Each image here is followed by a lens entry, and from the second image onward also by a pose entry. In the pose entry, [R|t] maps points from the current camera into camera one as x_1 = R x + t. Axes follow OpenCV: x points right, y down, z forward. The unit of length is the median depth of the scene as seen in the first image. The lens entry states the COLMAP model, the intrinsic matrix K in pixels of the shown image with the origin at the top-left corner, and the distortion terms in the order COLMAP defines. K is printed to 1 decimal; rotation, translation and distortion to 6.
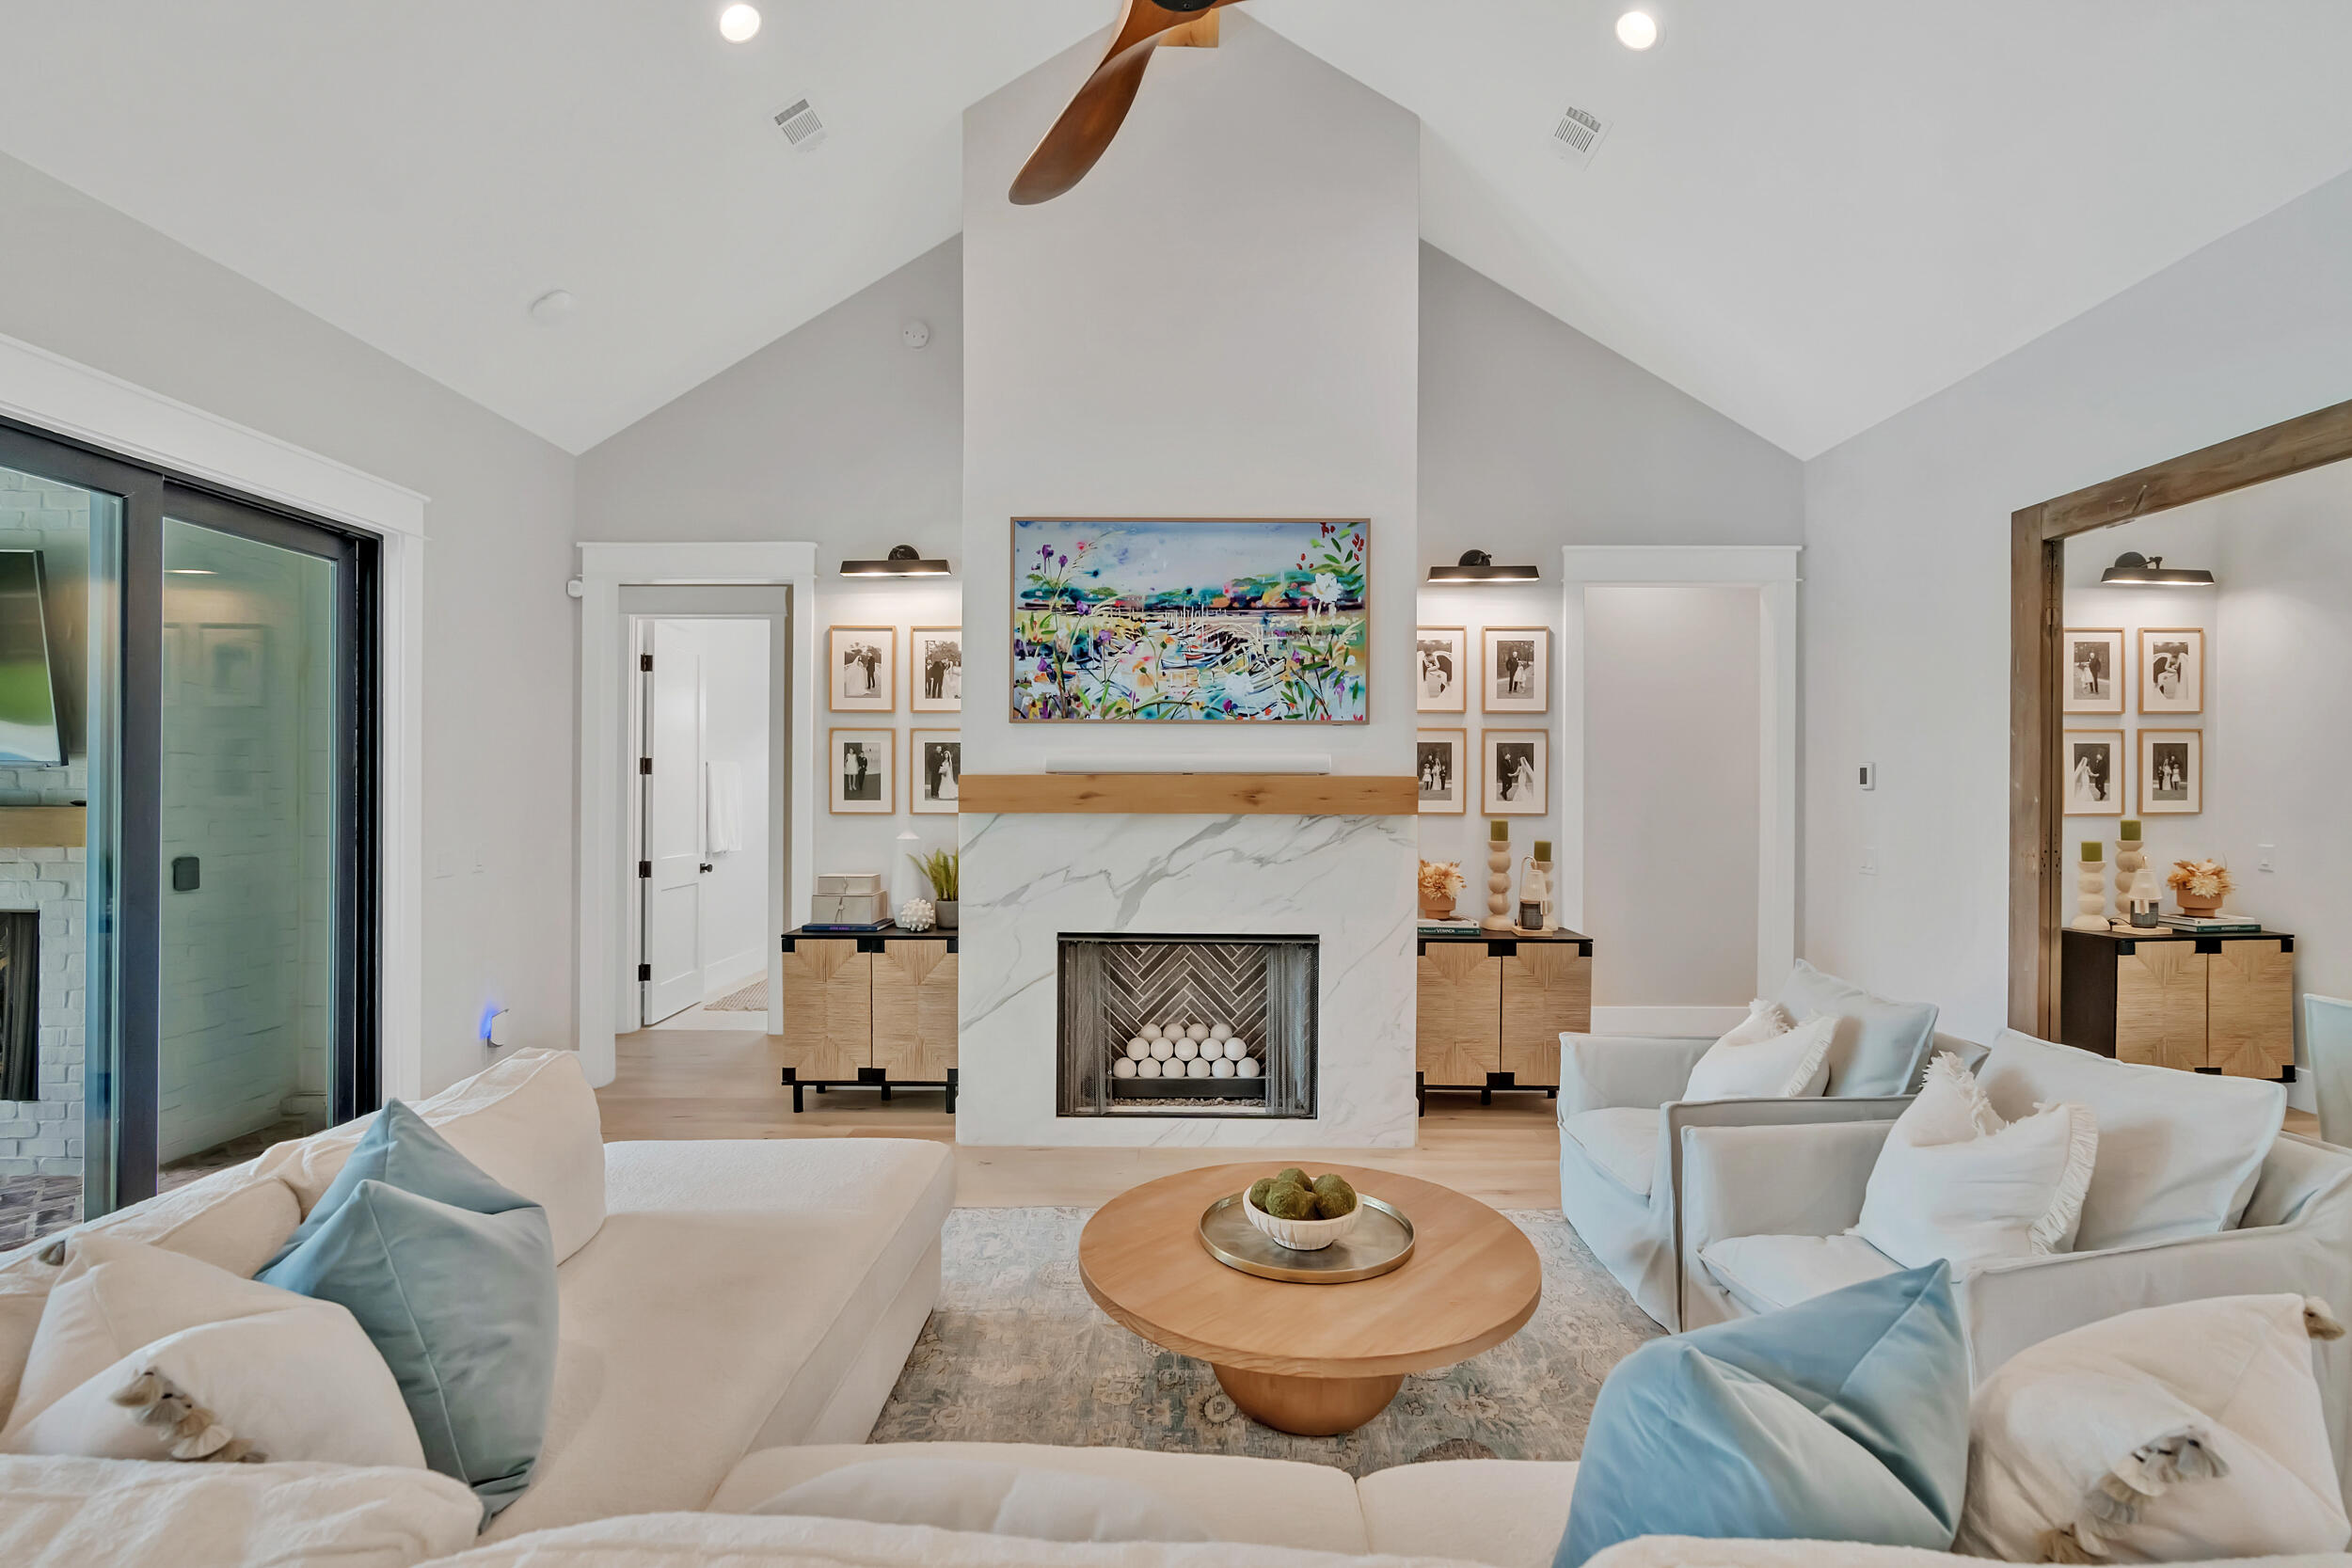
lens RADIAL K [[1056.2, 0, 1182.4], [0, 1056.2, 791.3], [0, 0, 1]] dist [-0.002918, -0.000328]
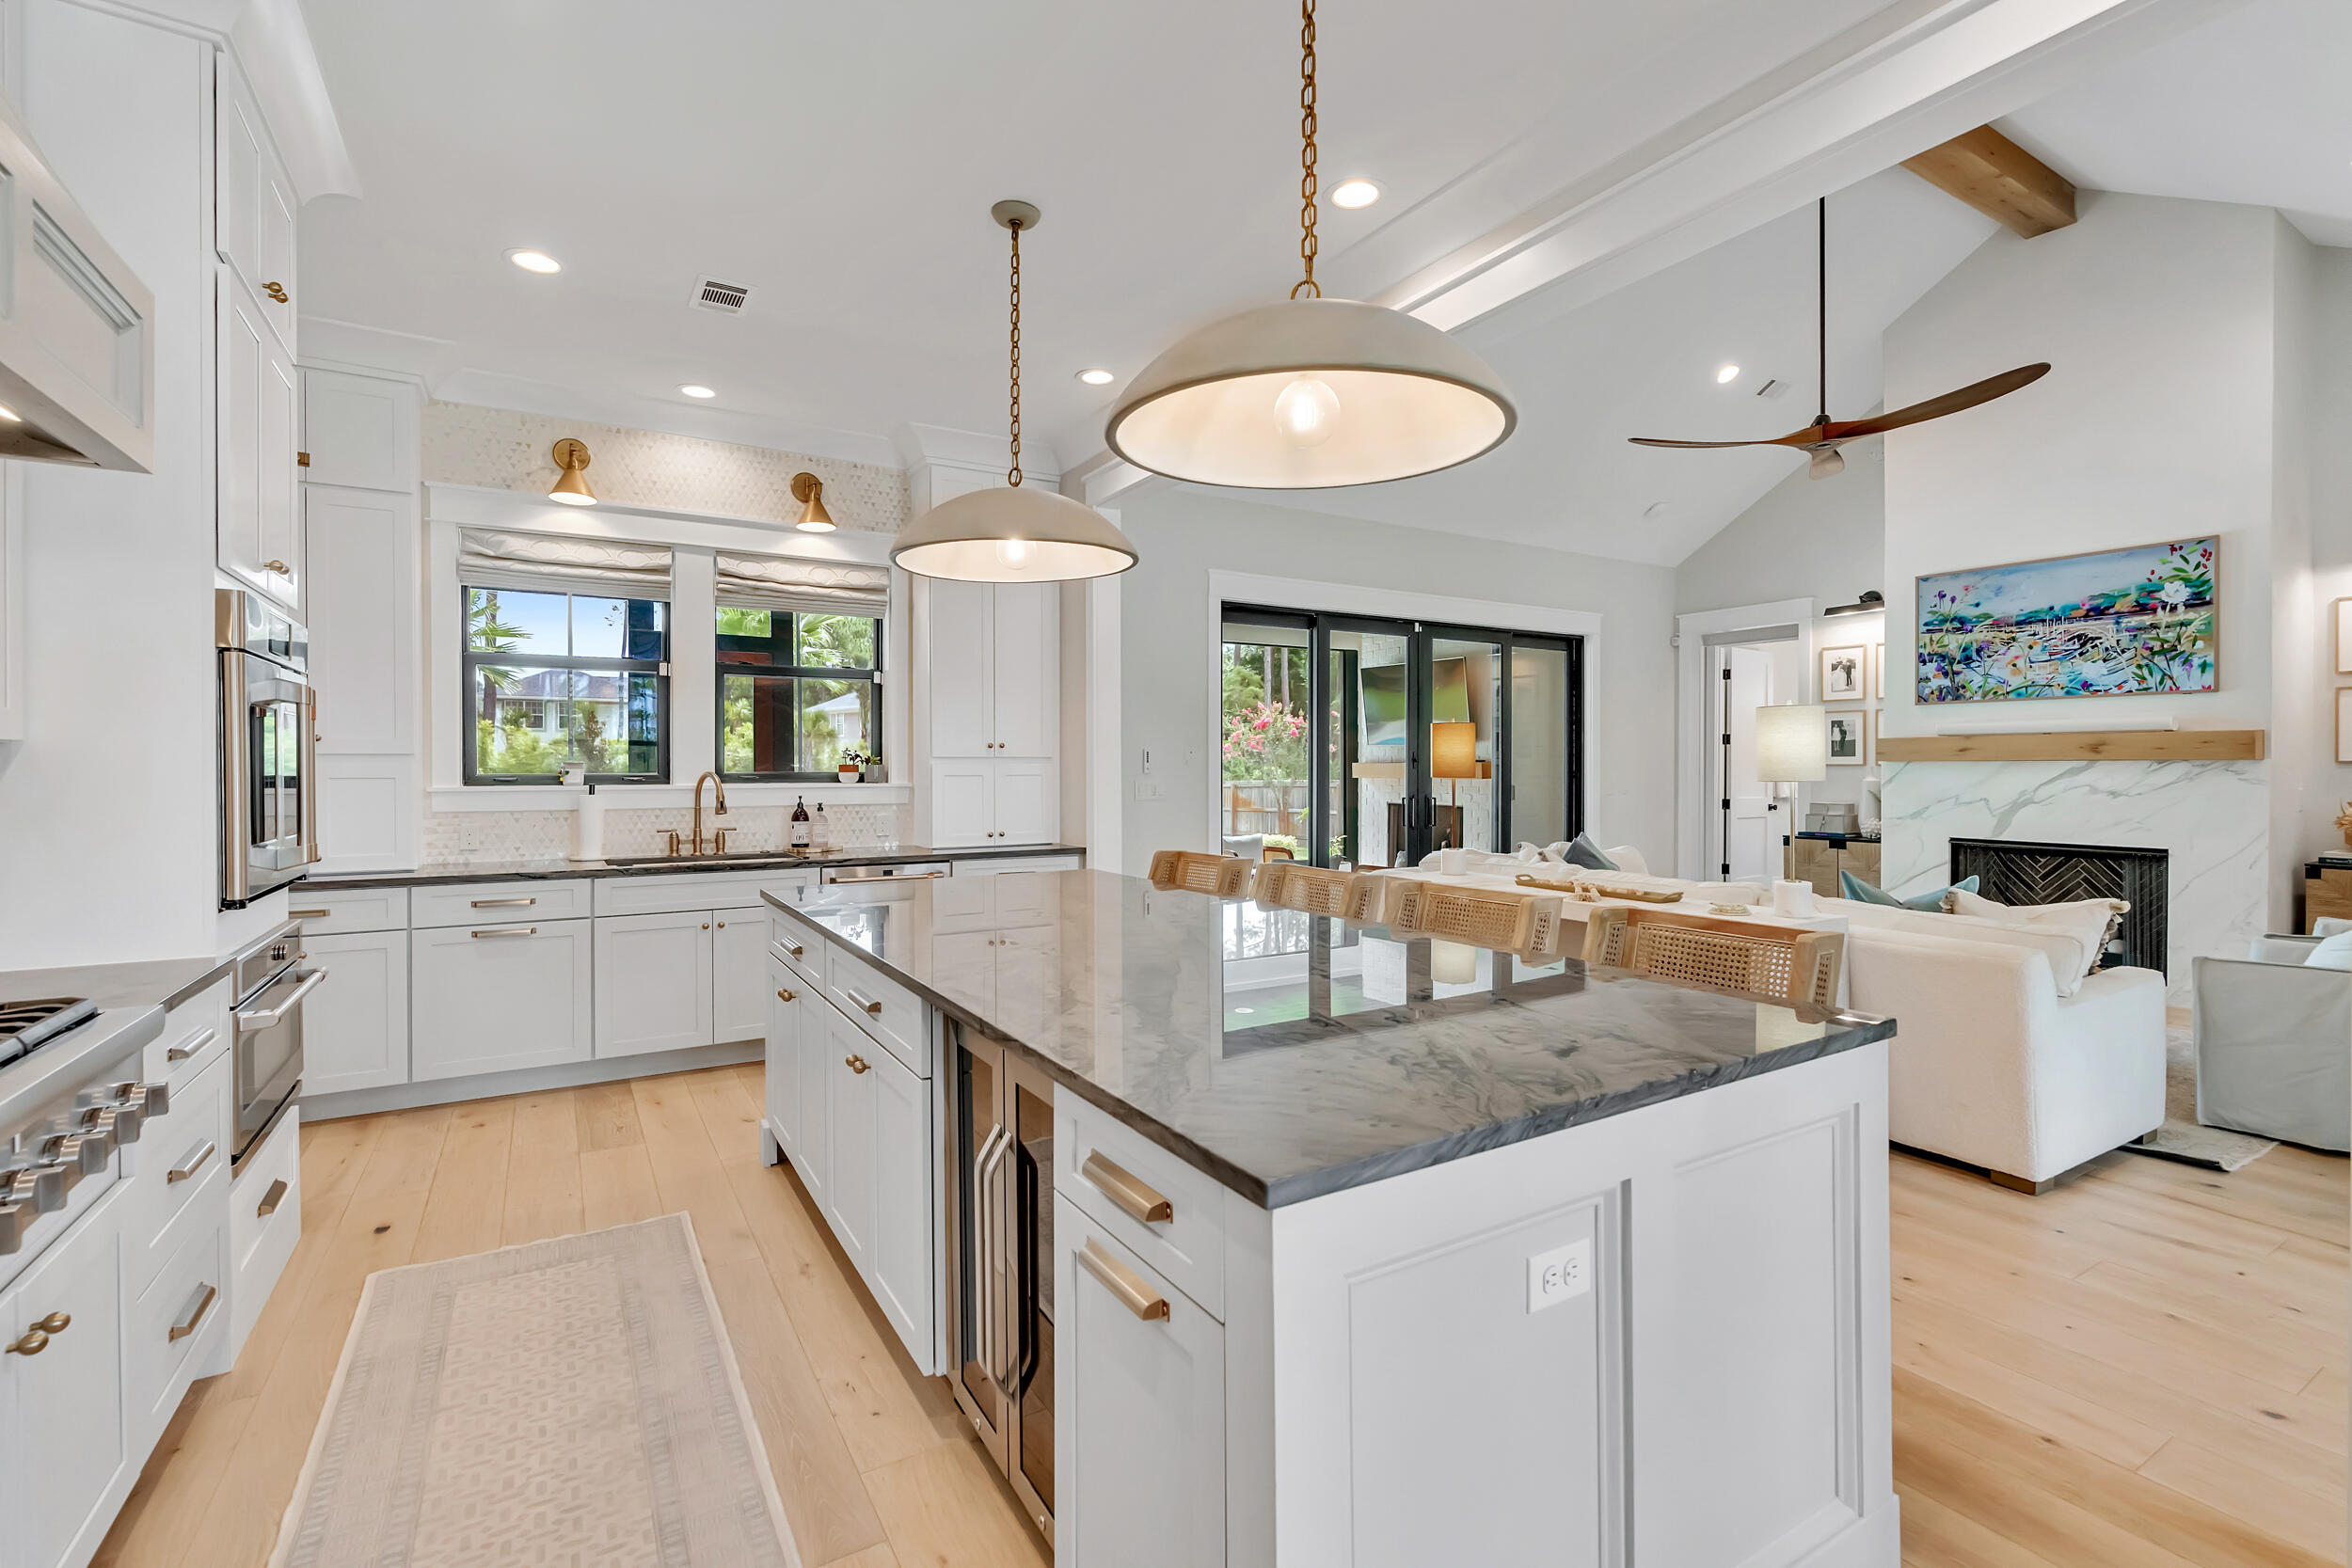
lens RADIAL K [[1056.2, 0, 1177.8], [0, 1056.2, 777.4], [0, 0, 1]] dist [-0.002918, -0.000328]
pose [[0.517981, 0.003579, -0.855385, 0.626844], [0.003111, 0.999977, 0.006068, 0.031520], [0.855386, -0.005804, 0.517958, -0.786847]]
